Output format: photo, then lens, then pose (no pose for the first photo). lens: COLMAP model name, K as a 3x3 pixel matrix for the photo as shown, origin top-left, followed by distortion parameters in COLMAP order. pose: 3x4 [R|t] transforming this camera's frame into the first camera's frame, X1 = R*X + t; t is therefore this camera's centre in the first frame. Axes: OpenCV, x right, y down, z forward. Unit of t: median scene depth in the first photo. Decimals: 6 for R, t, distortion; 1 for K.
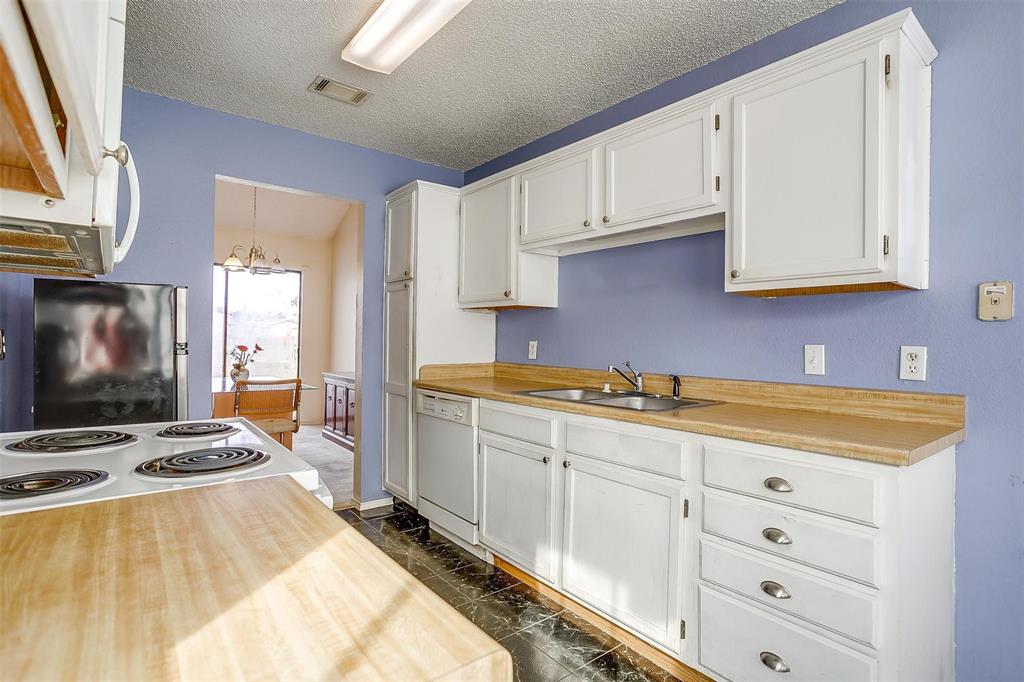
lens RADIAL K [[498.6, 0, 503.2], [0, 498.6, 334.4], [0, 0, 1]] dist [-0.053464, 0.033127]
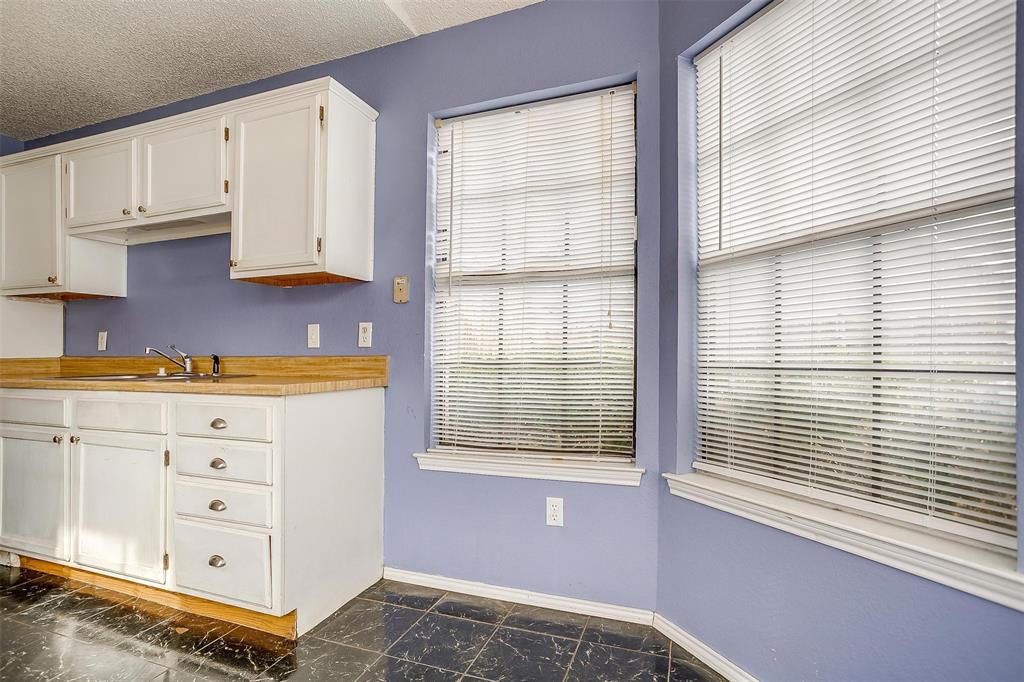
lens RADIAL K [[506.9, 0, 512.4], [0, 506.9, 351.4], [0, 0, 1]] dist [-0.049026, 0.028789]
pose [[0.857923, -0.018542, 0.513443, 0.335430], [0.013486, 0.999817, 0.013572, 0.066417], [-0.513601, -0.004719, 0.858016, -0.312094]]
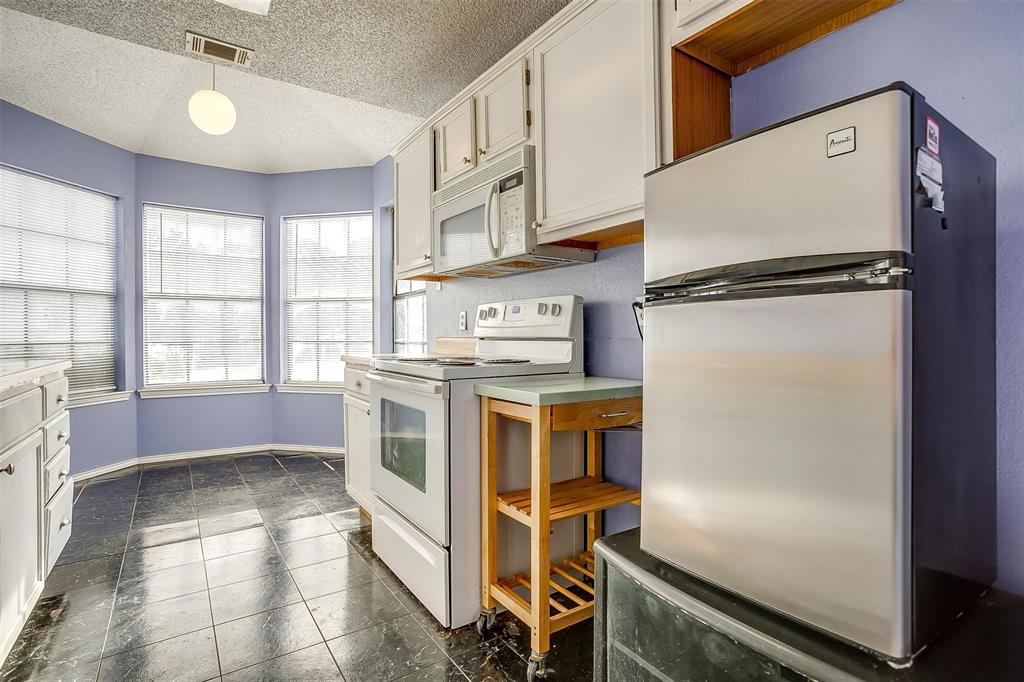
lens RADIAL K [[502.2, 0, 512.0], [0, 502.2, 341.0], [0, 0, 1]] dist [-0.074055, 0.040895]
pose [[-0.997999, -0.019211, 0.060243, -0.486787], [-0.019406, 0.999808, -0.002653, 0.071332], [-0.060180, -0.003817, -0.998180, 1.386211]]
